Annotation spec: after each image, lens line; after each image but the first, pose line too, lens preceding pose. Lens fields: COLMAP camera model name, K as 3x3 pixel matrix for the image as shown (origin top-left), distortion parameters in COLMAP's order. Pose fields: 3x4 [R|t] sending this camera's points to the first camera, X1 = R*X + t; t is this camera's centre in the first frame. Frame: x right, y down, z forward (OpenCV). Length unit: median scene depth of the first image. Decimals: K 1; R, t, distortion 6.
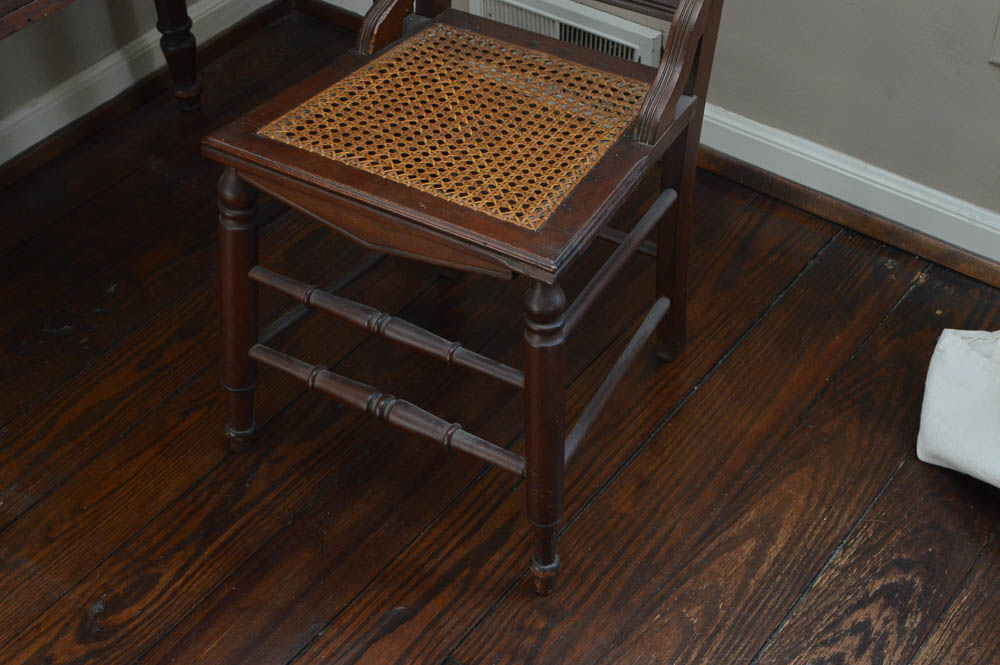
lens RADIAL K [[1469.7, 0, 500.0], [0, 1469.7, 332.5], [0, 0, 1]] dist [-0.028895, -0.012547]
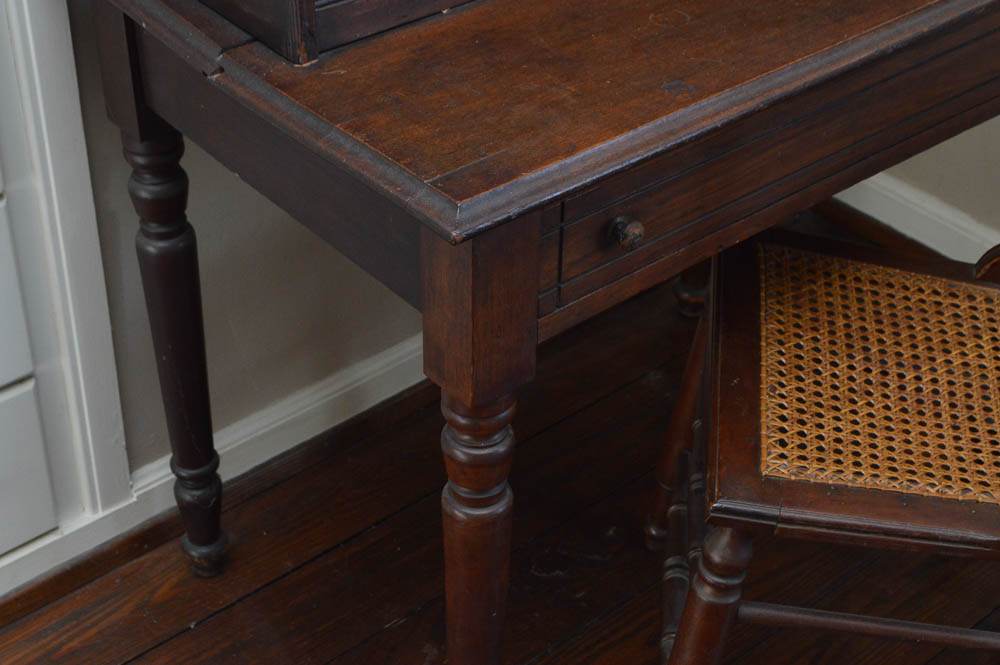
lens RADIAL K [[1686.2, 0, 500.0], [0, 1686.2, 332.5], [0, 0, 1]] dist [0.020173, 0.035083]
pose [[0.403050, 0.571152, -0.715078, 0.493582], [-0.643342, 0.732539, 0.222482, -0.200758], [0.650893, 0.370368, 0.662696, 0.192483]]
